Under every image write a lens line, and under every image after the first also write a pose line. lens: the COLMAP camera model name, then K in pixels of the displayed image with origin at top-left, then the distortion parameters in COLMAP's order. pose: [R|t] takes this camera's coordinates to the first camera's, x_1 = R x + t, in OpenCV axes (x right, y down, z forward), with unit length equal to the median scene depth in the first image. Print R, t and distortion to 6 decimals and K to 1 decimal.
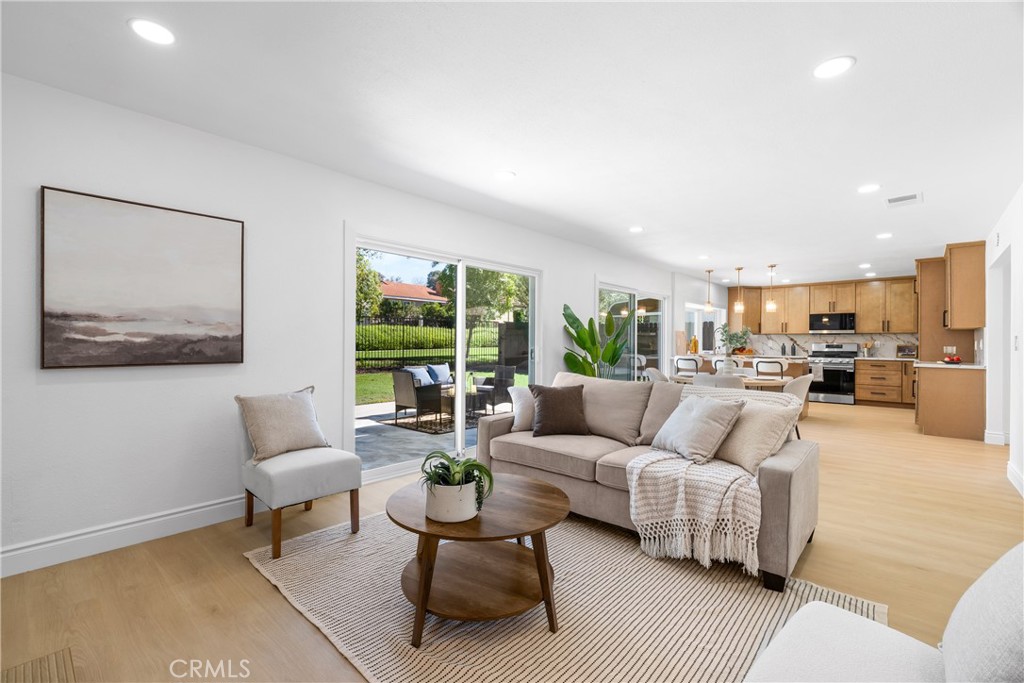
lens RADIAL K [[450.1, 0, 512.3], [0, 450.1, 341.9], [0, 0, 1]] dist [-0.004142, 0.000400]
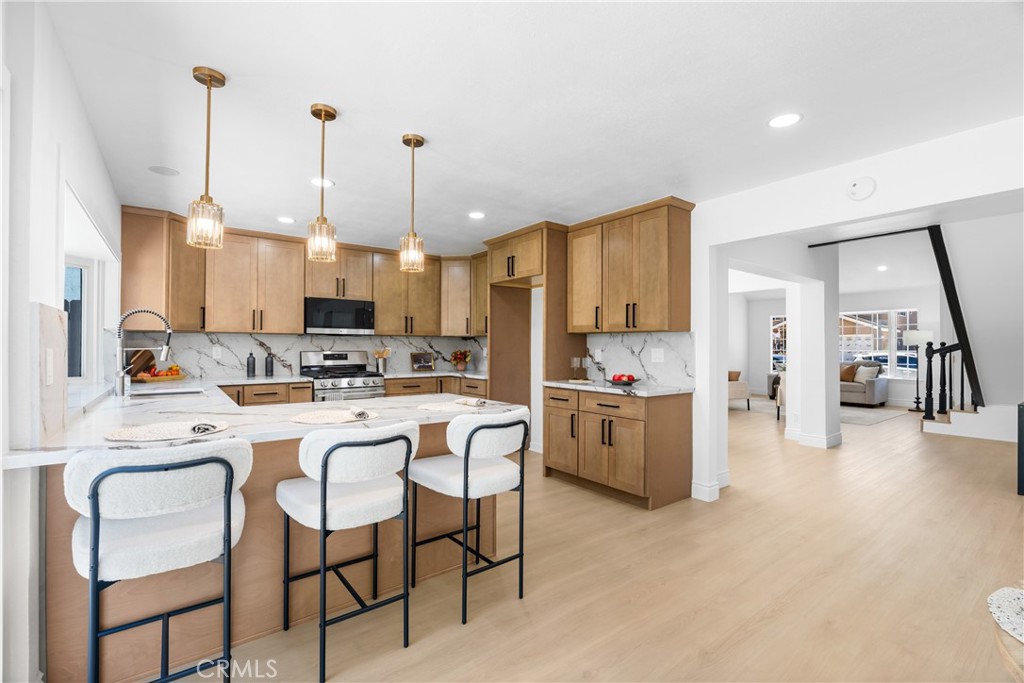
lens RADIAL K [[450.1, 0, 513.4], [0, 450.1, 341.1], [0, 0, 1]] dist [-0.004142, 0.000400]
pose [[0.186503, 0.005005, 0.982442, 0.200678], [-0.001081, 0.999987, -0.004889, -0.007985], [-0.982454, -0.000150, 0.186506, 0.699975]]
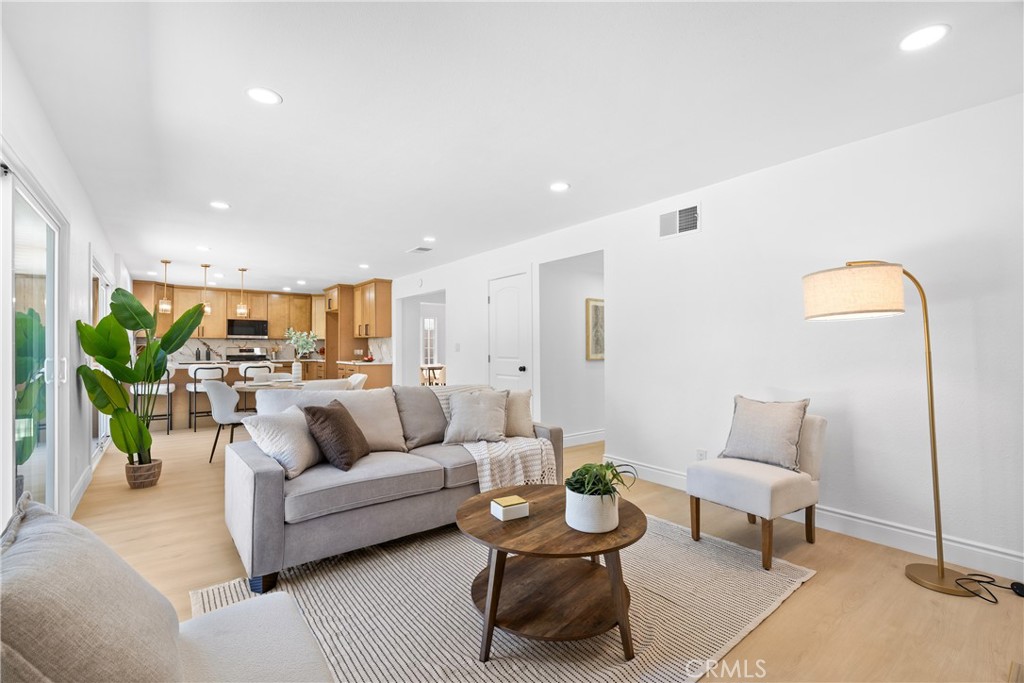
lens RADIAL K [[450.1, 0, 509.7], [0, 450.1, 344.5], [0, 0, 1]] dist [-0.004142, 0.000400]
pose [[0.178985, 0.001020, 0.983851, -0.233071], [0.001510, 0.999998, -0.001311, -0.002281], [-0.983851, 0.001721, 0.178983, 0.203492]]
